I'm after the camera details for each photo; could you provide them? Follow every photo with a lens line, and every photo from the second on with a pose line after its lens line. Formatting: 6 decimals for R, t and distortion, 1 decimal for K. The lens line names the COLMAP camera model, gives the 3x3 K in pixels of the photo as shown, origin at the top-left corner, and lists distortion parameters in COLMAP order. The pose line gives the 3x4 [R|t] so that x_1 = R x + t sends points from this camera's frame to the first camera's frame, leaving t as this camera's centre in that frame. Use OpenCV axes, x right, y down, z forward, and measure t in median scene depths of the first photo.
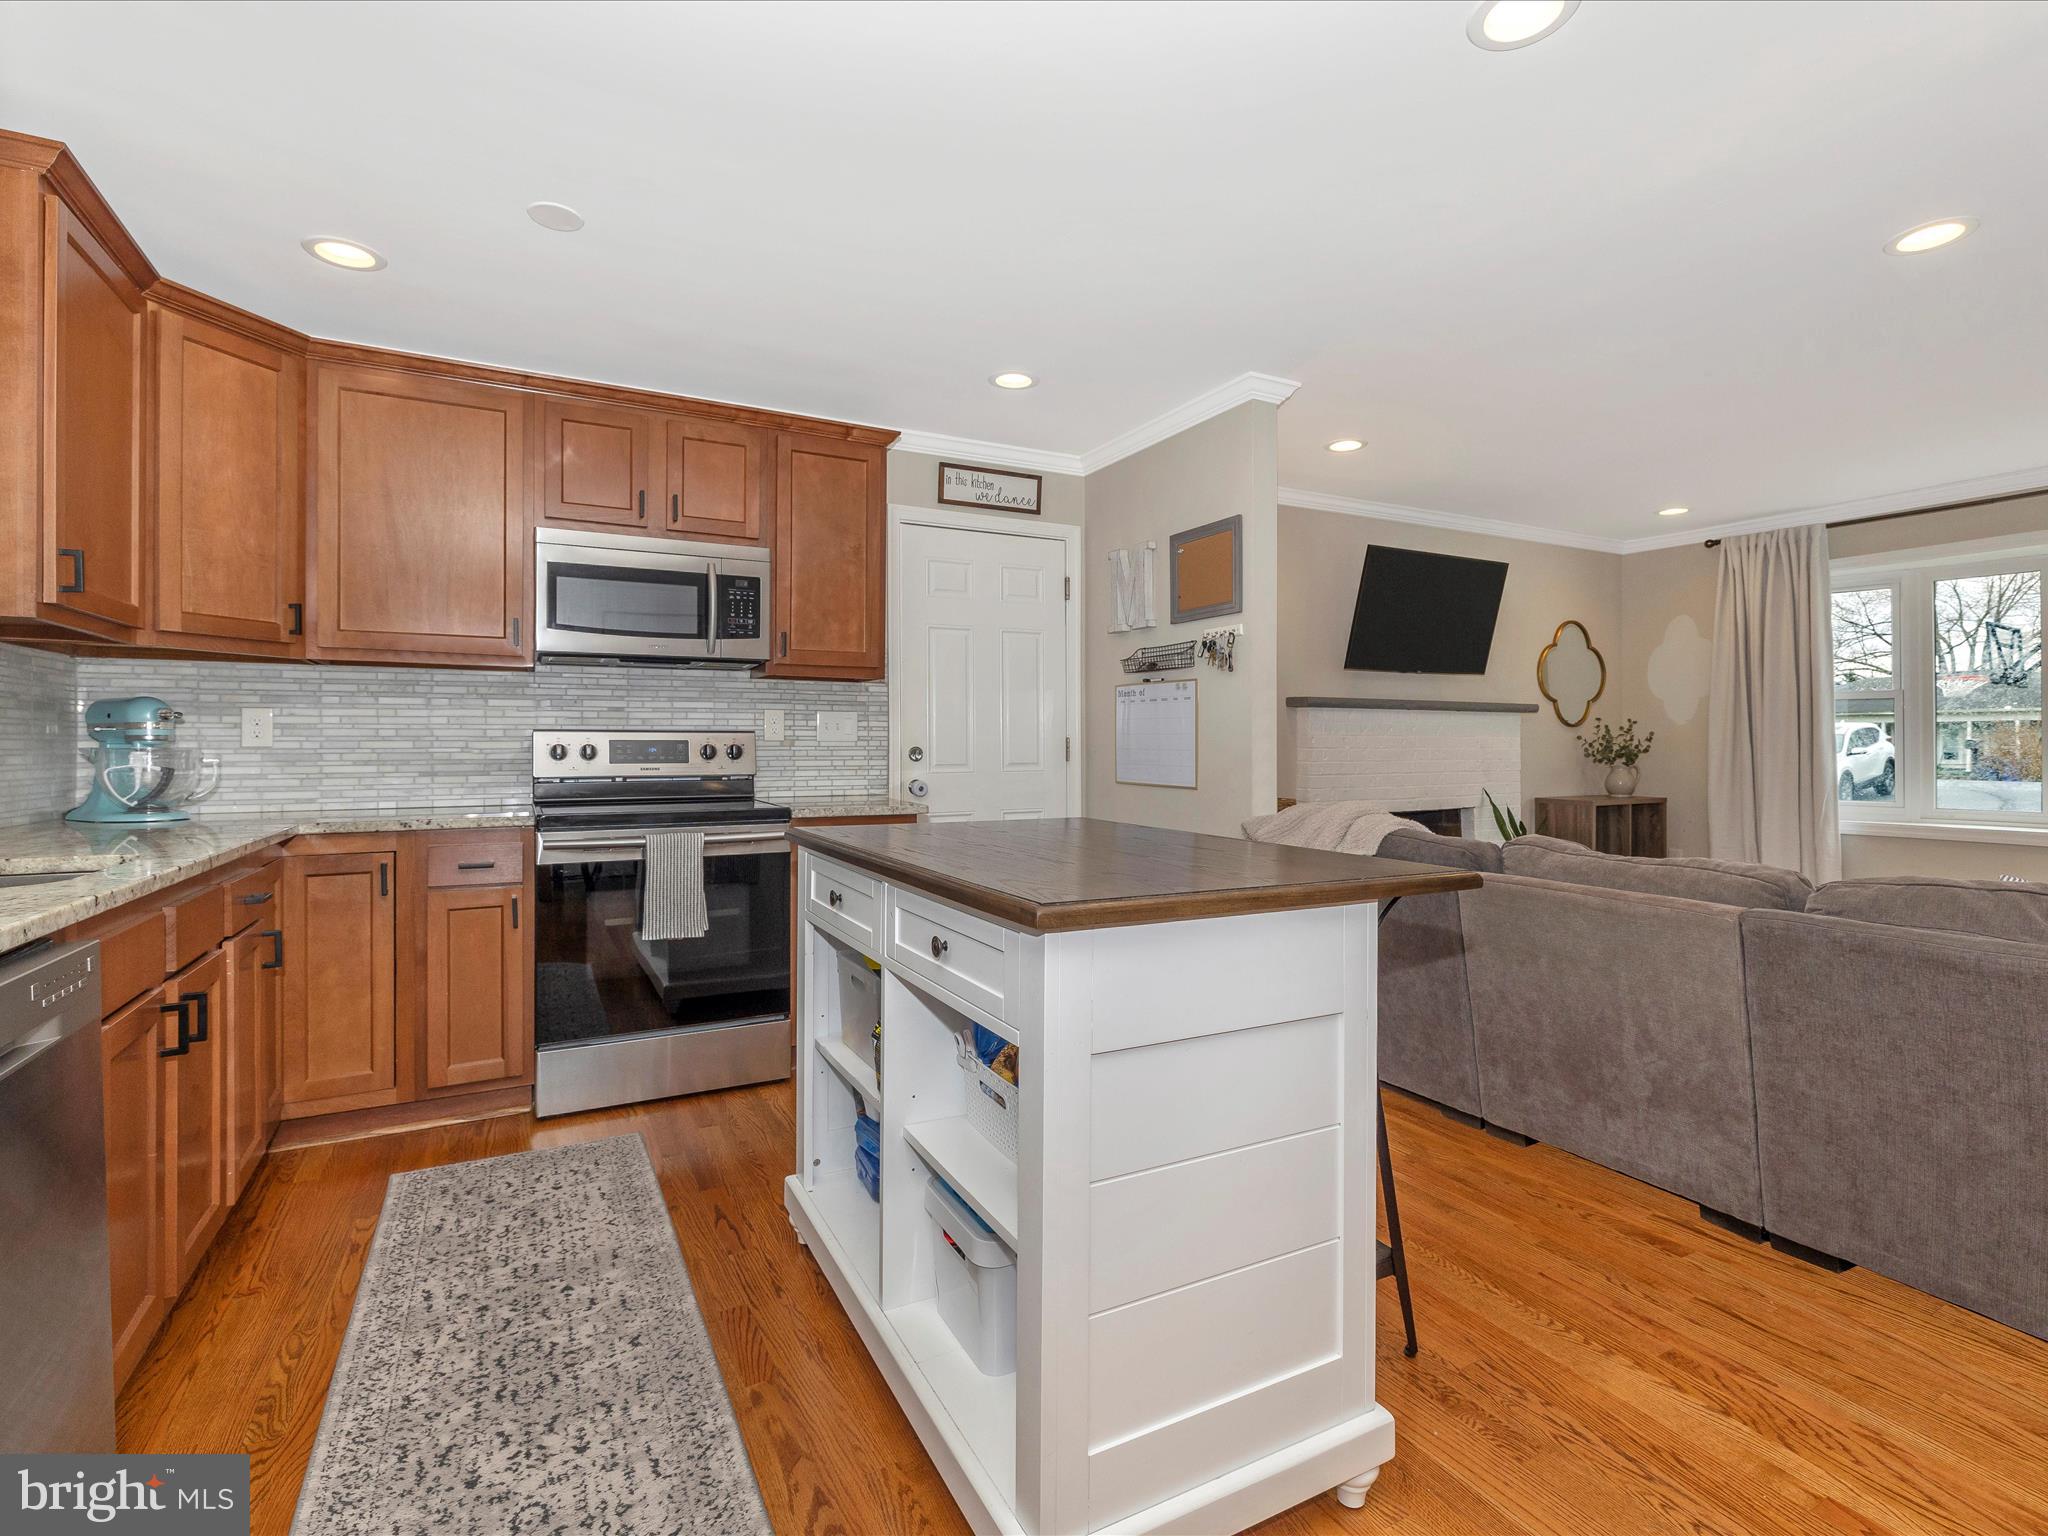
lens RADIAL K [[976.8, 0, 1059.8], [0, 976.8, 743.9], [0, 0, 1]] dist [0.002788, -0.003414]
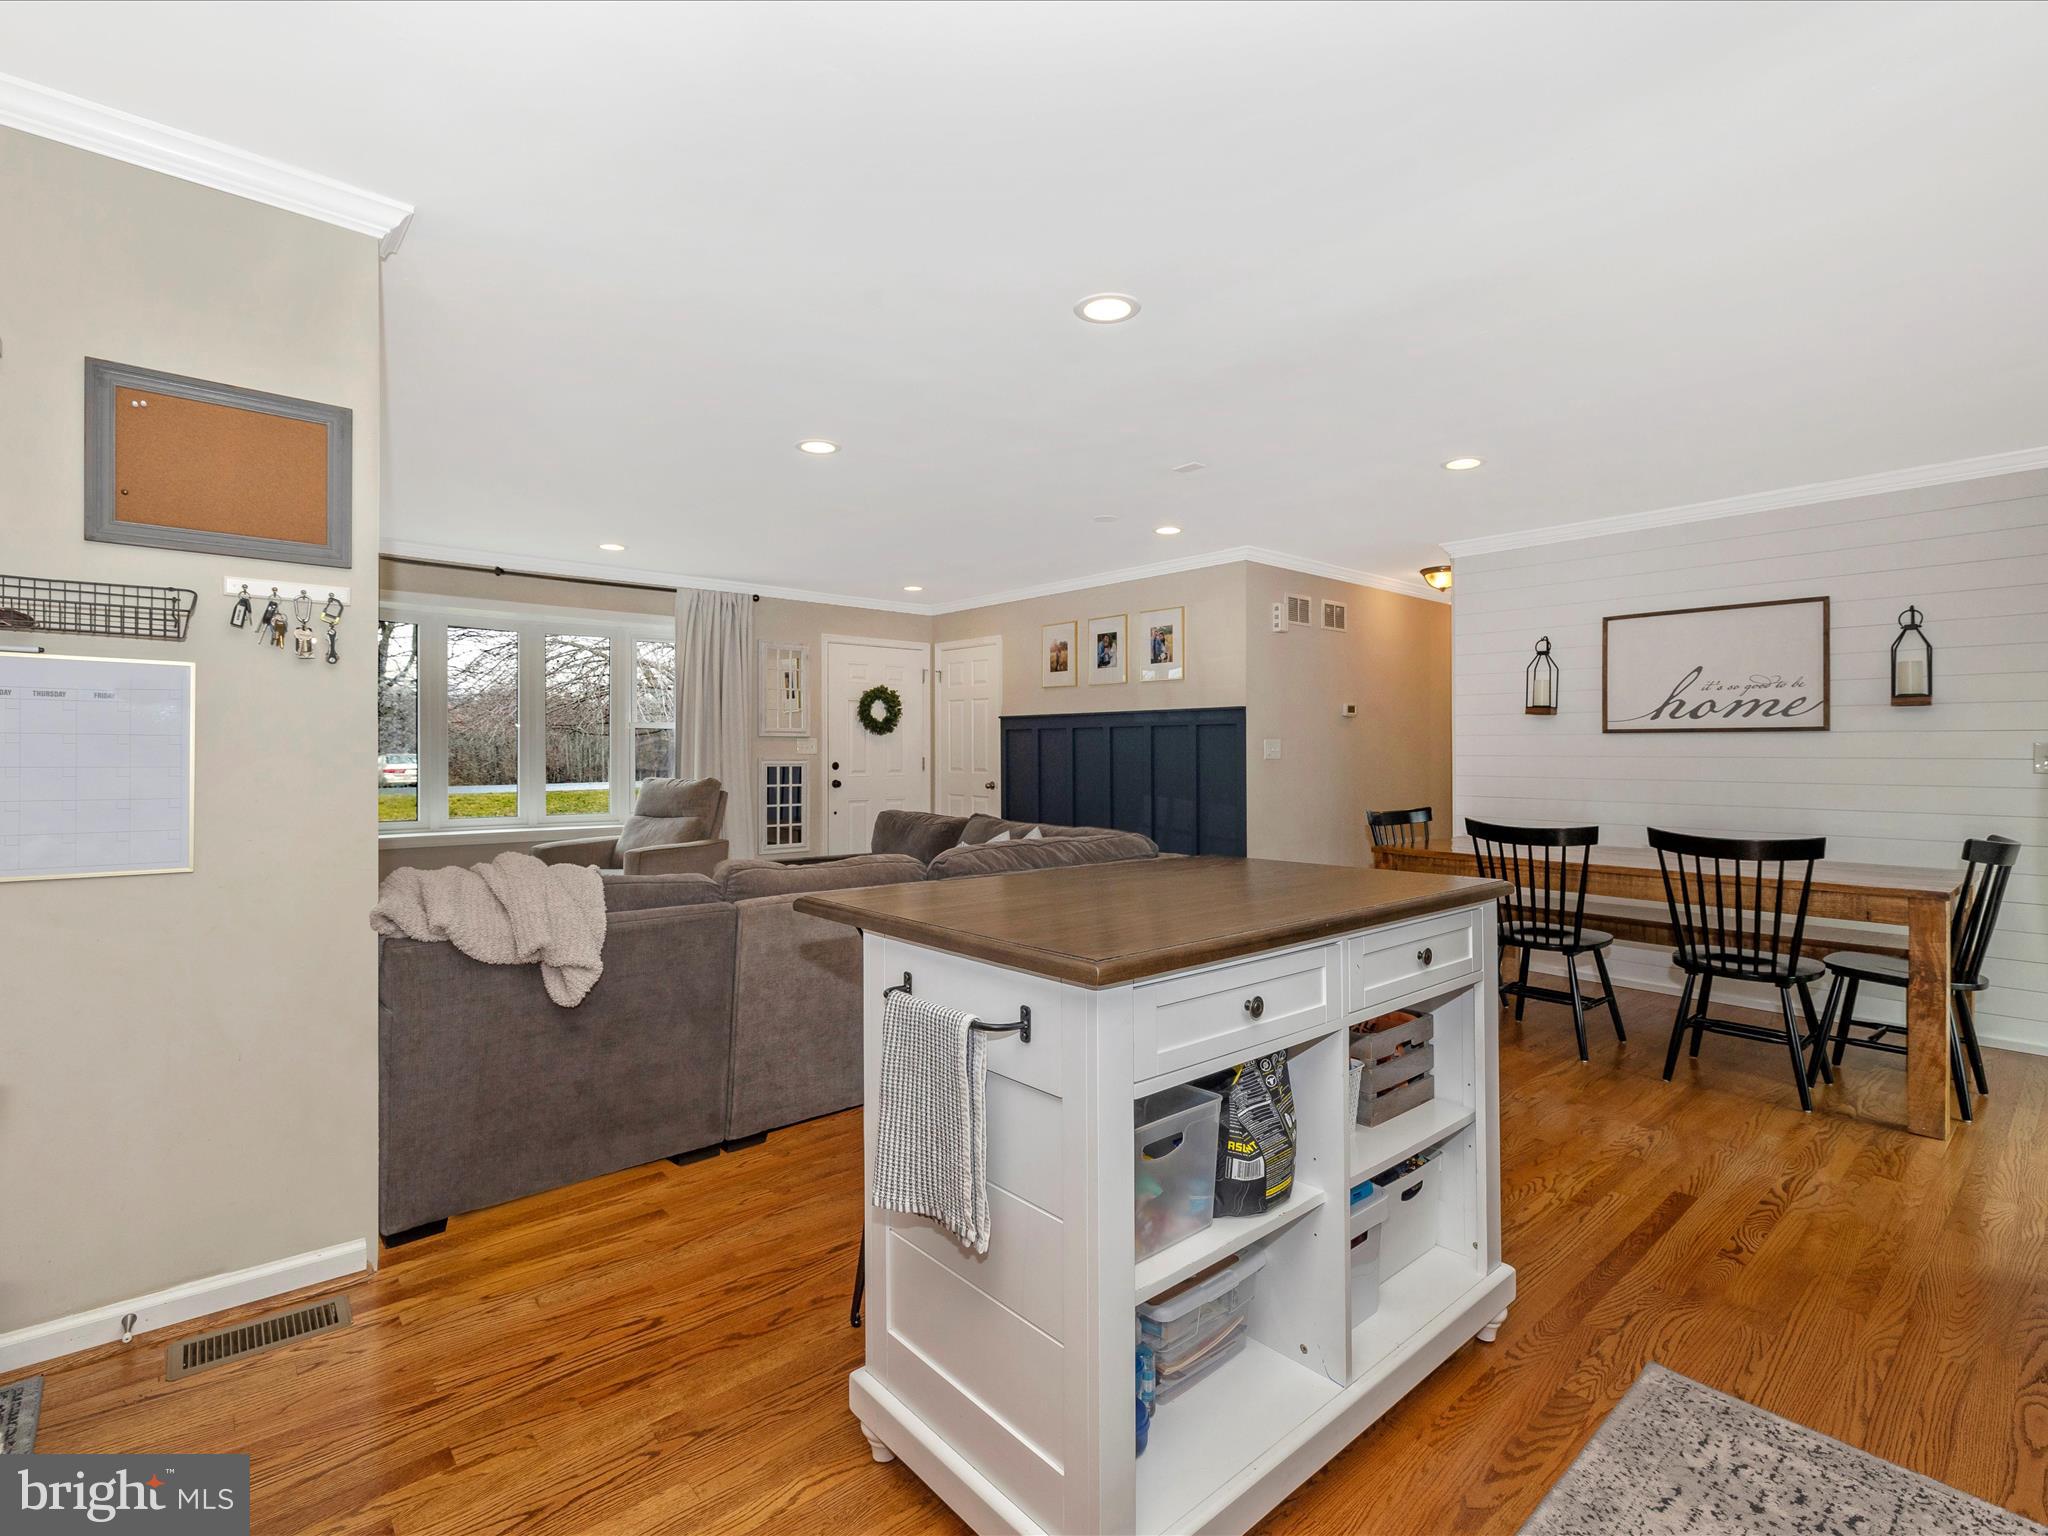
lens RADIAL K [[964.8, 0, 1028.1], [0, 964.8, 749.8], [0, 0, 1]] dist [0.000093, 0.000044]
pose [[-0.204550, 0.005499, 0.978841, -0.495690], [-0.000967, 0.999983, -0.005820, -0.017321], [-0.978856, -0.002137, -0.204541, 0.711931]]
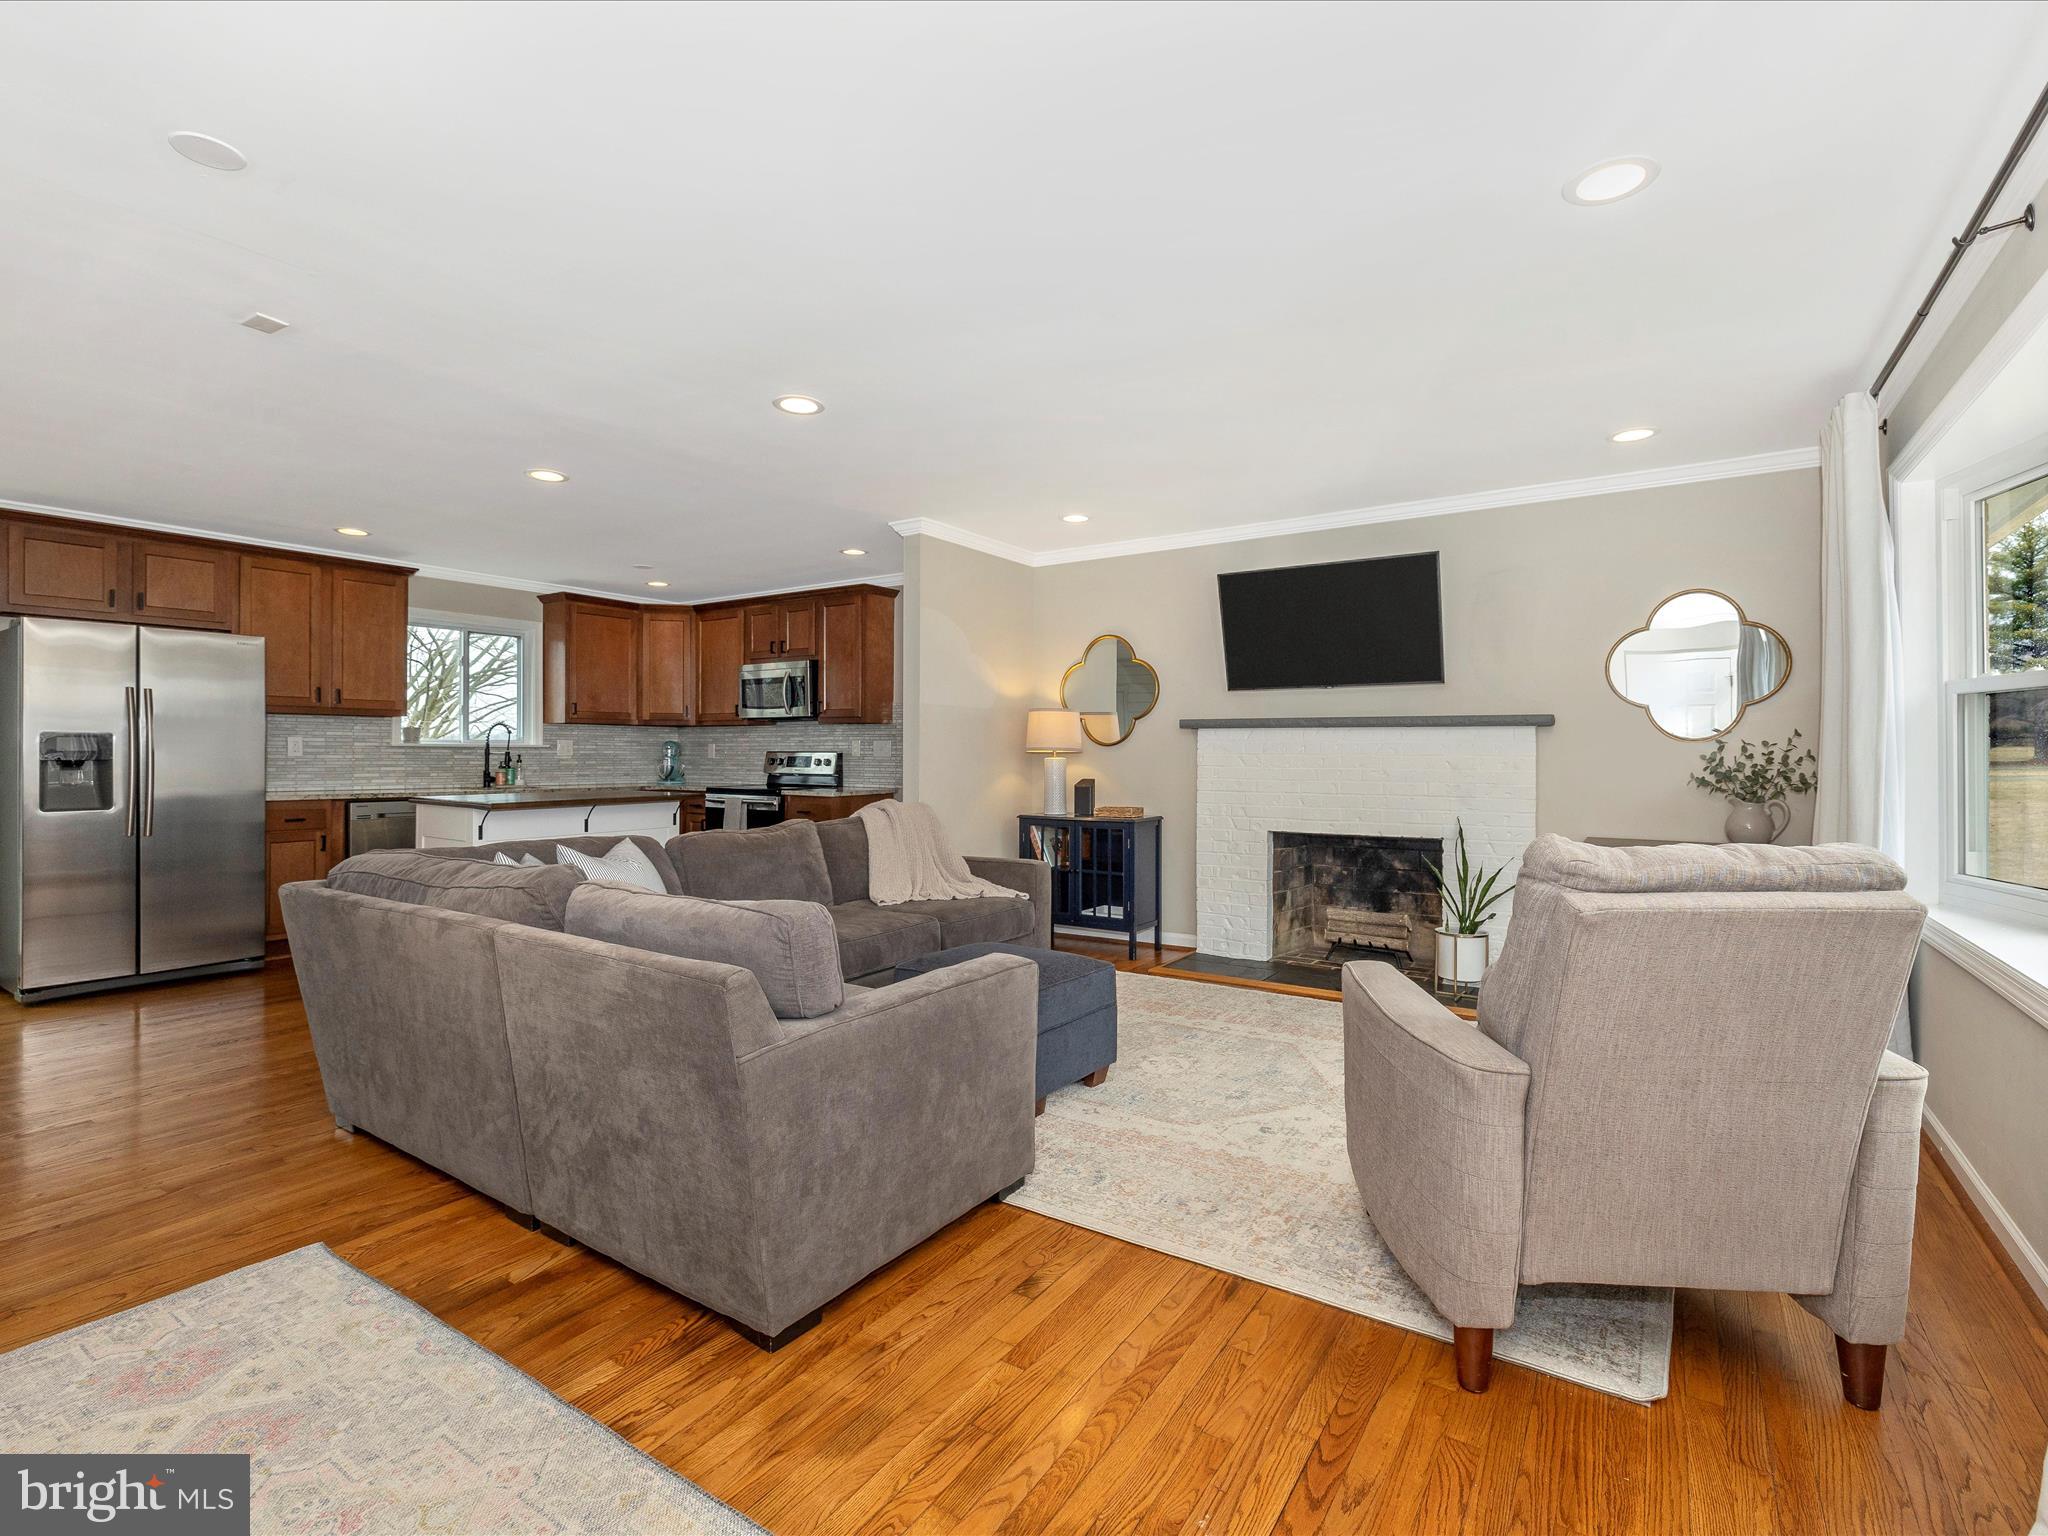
lens RADIAL K [[970.2, 0, 1025.6], [0, 970.2, 759.6], [0, 0, 1]] dist [-0.002347, 0.000267]
pose [[0.462755, 0.009807, -0.886432, 1.641491], [-0.003759, 0.999952, 0.009100, -0.017271], [0.886478, -0.000879, 0.462769, 0.469182]]
